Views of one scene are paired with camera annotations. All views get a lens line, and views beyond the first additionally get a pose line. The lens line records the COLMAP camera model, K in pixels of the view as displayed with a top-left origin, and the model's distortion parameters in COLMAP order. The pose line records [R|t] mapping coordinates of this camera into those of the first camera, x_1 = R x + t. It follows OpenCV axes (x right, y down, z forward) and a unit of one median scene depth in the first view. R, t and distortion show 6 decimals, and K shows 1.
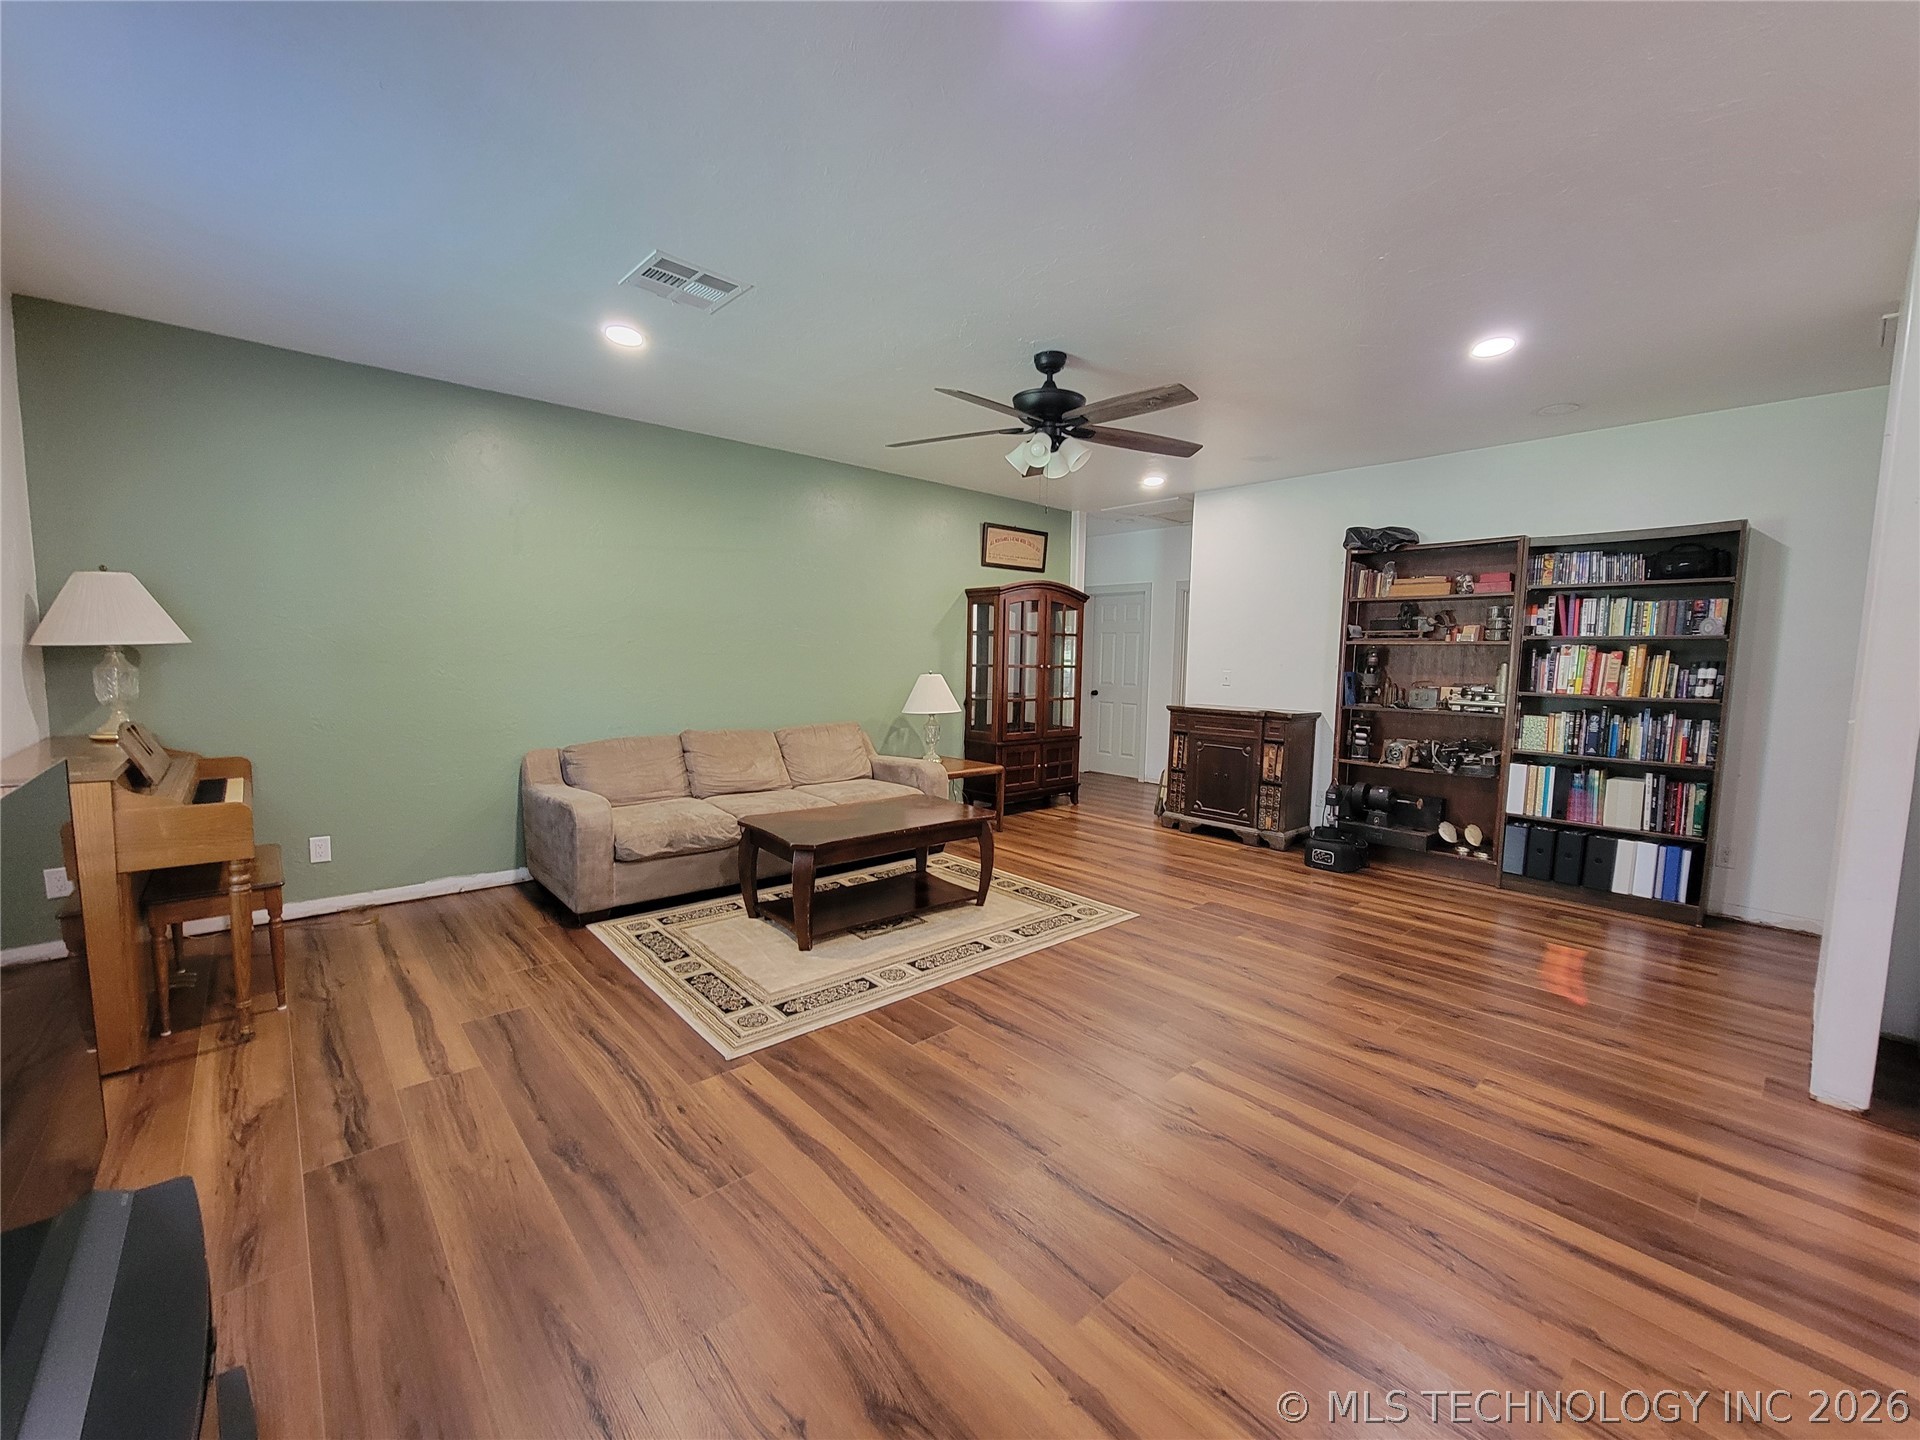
lens RADIAL K [[782.0, 0, 964.6], [0, 782.0, 726.9], [0, 0, 1]] dist [-0.005758, 0.000141]
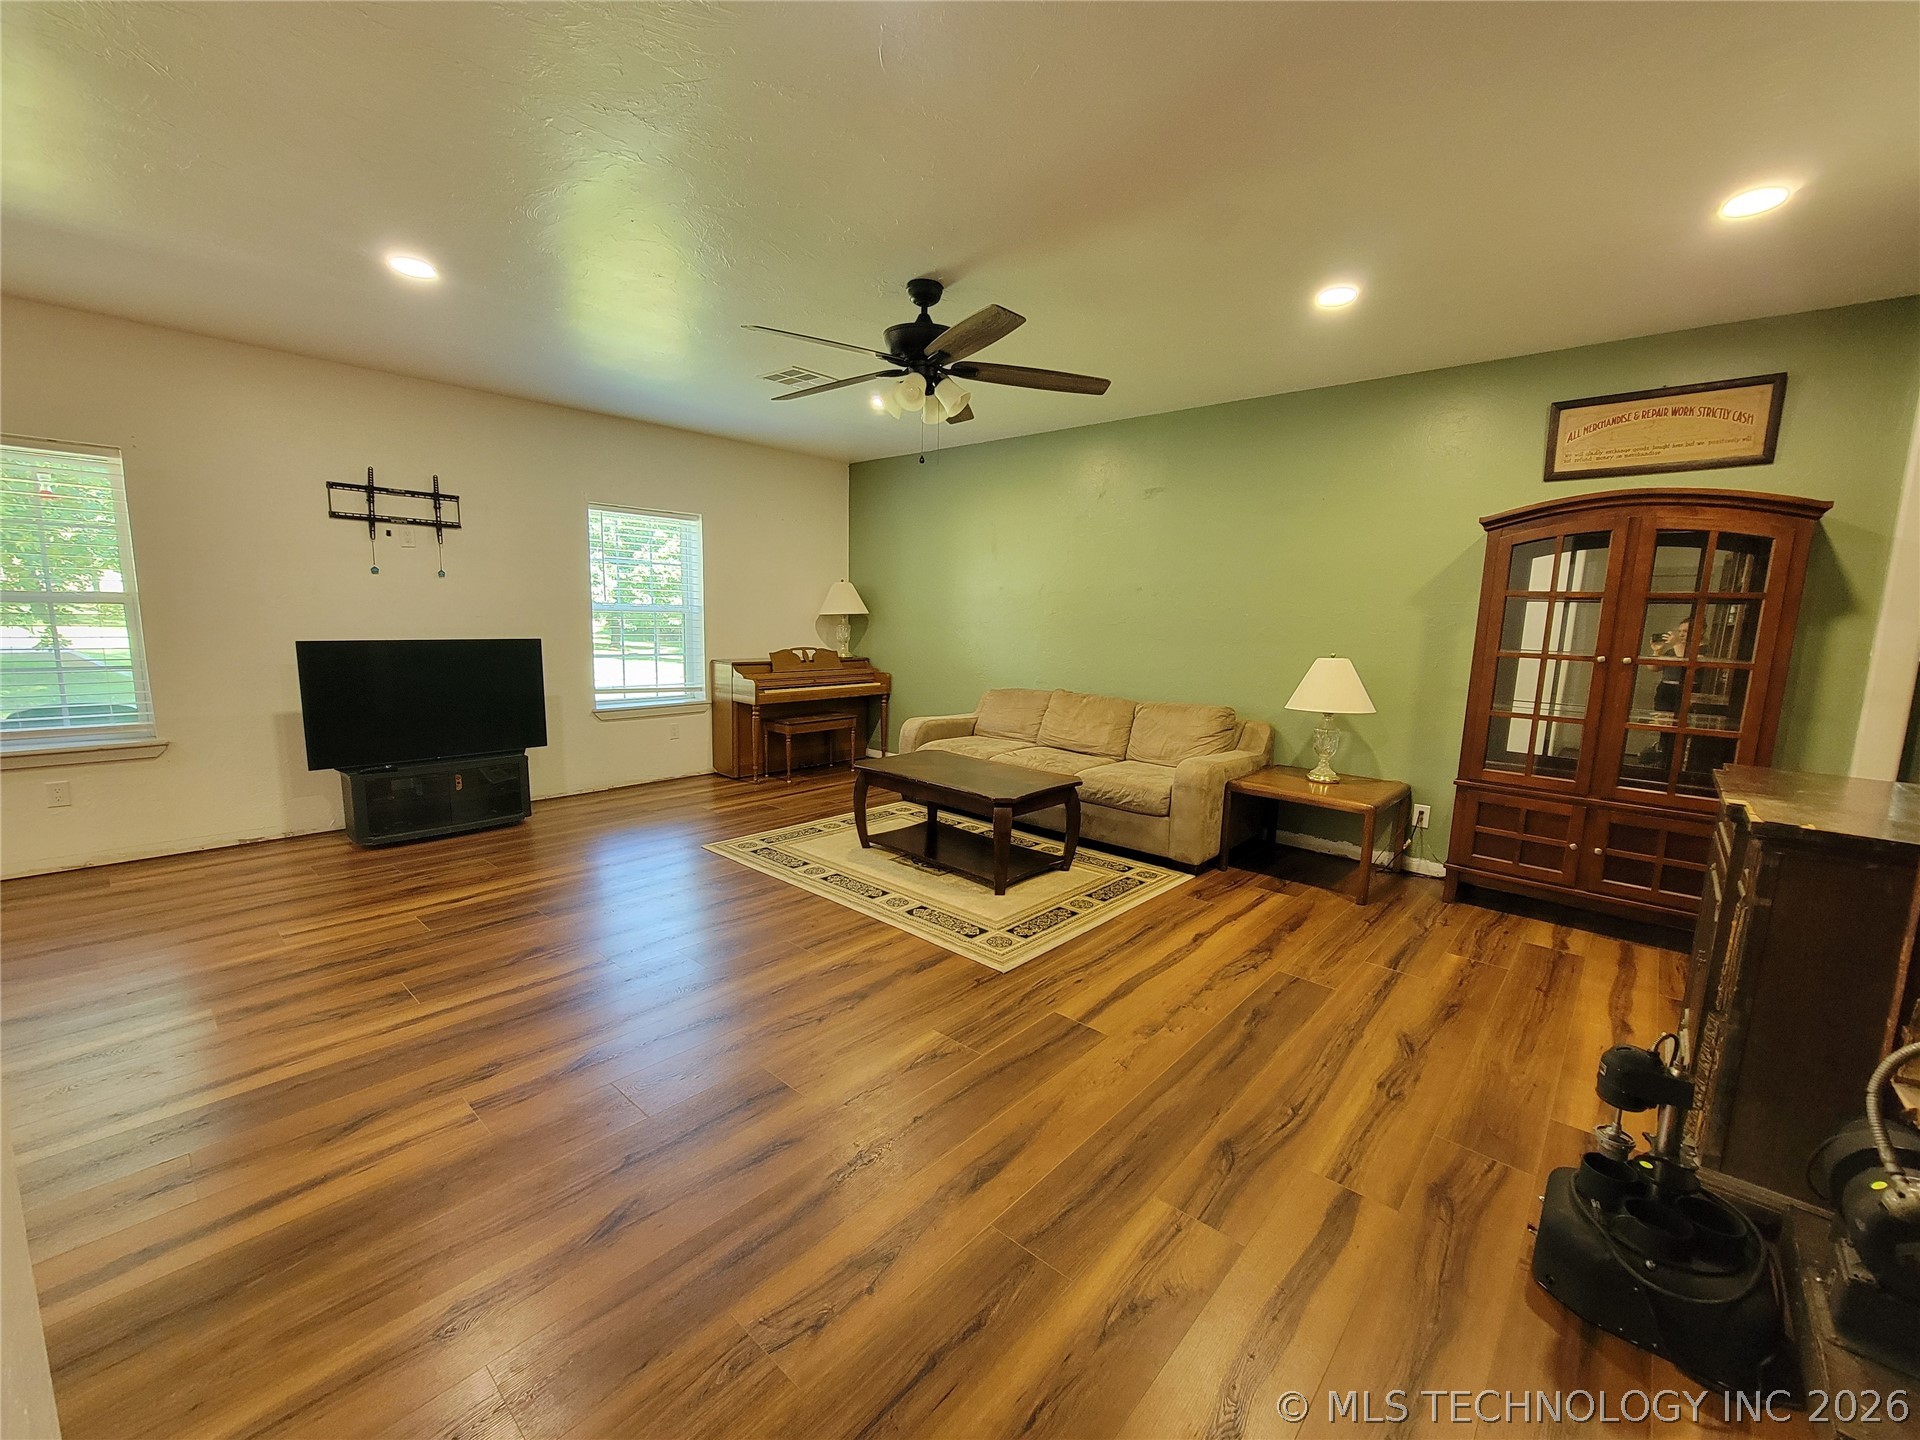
lens RADIAL K [[782.0, 0, 964.6], [0, 782.0, 726.9], [0, 0, 1]] dist [-0.005758, 0.000141]
pose [[0.109830, 0.130614, -0.985331, 0.885986], [-0.117505, 0.986083, 0.117616, -0.069223], [0.986980, 0.102864, 0.123649, 0.814695]]
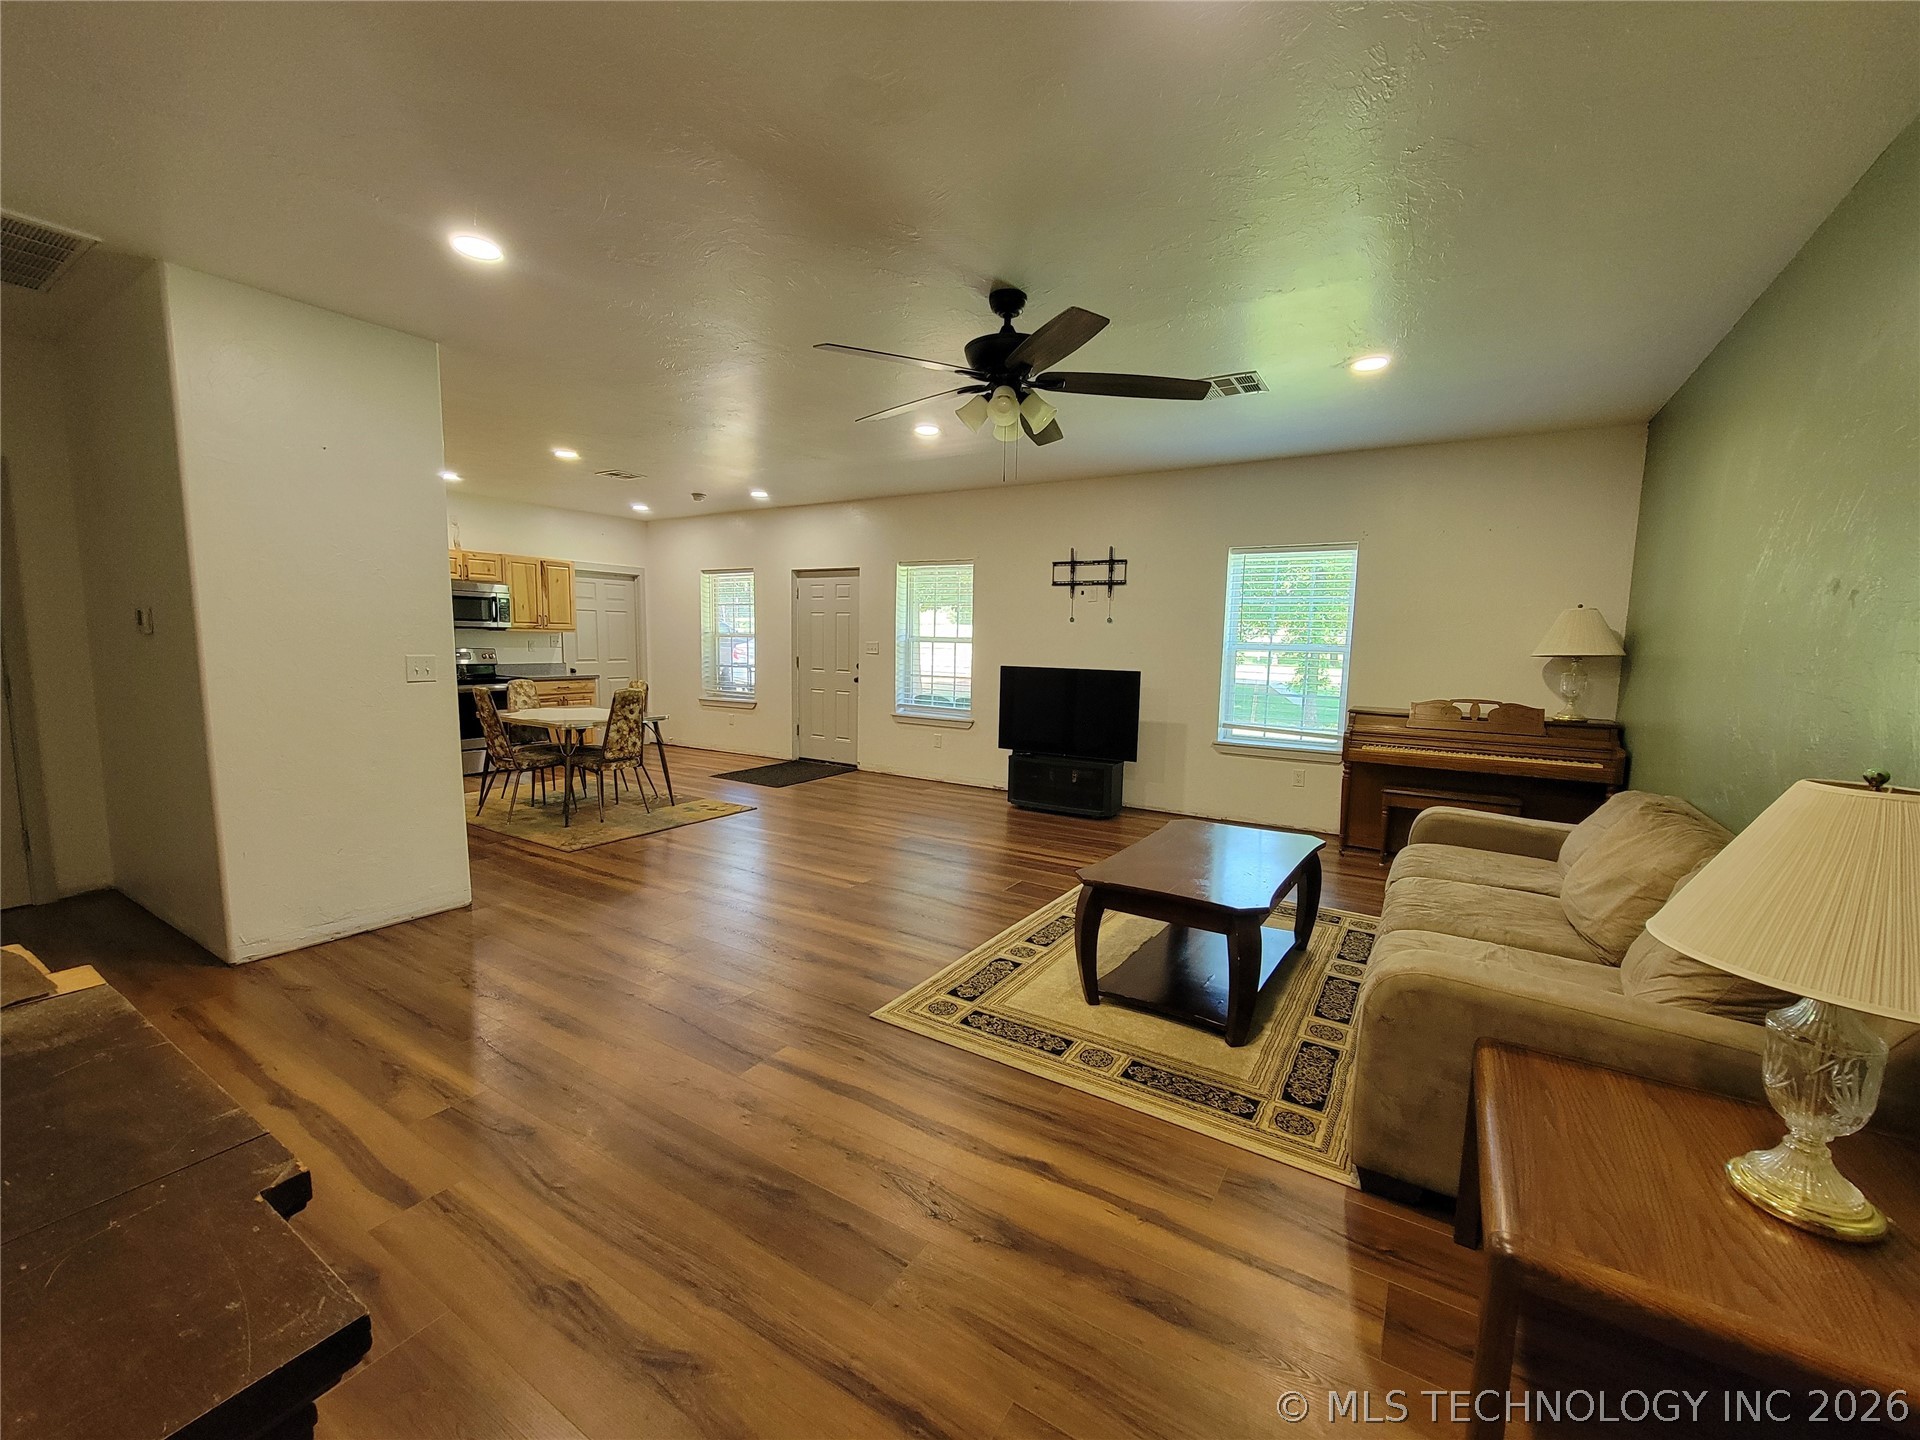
lens RADIAL K [[782.0, 0, 964.6], [0, 782.0, 726.9], [0, 0, 1]] dist [-0.005758, 0.000141]
pose [[-0.960513, -0.002883, -0.278221, 0.325331], [-0.060954, 0.977836, 0.200301, -0.150489], [0.271477, 0.209351, -0.939400, 1.563312]]
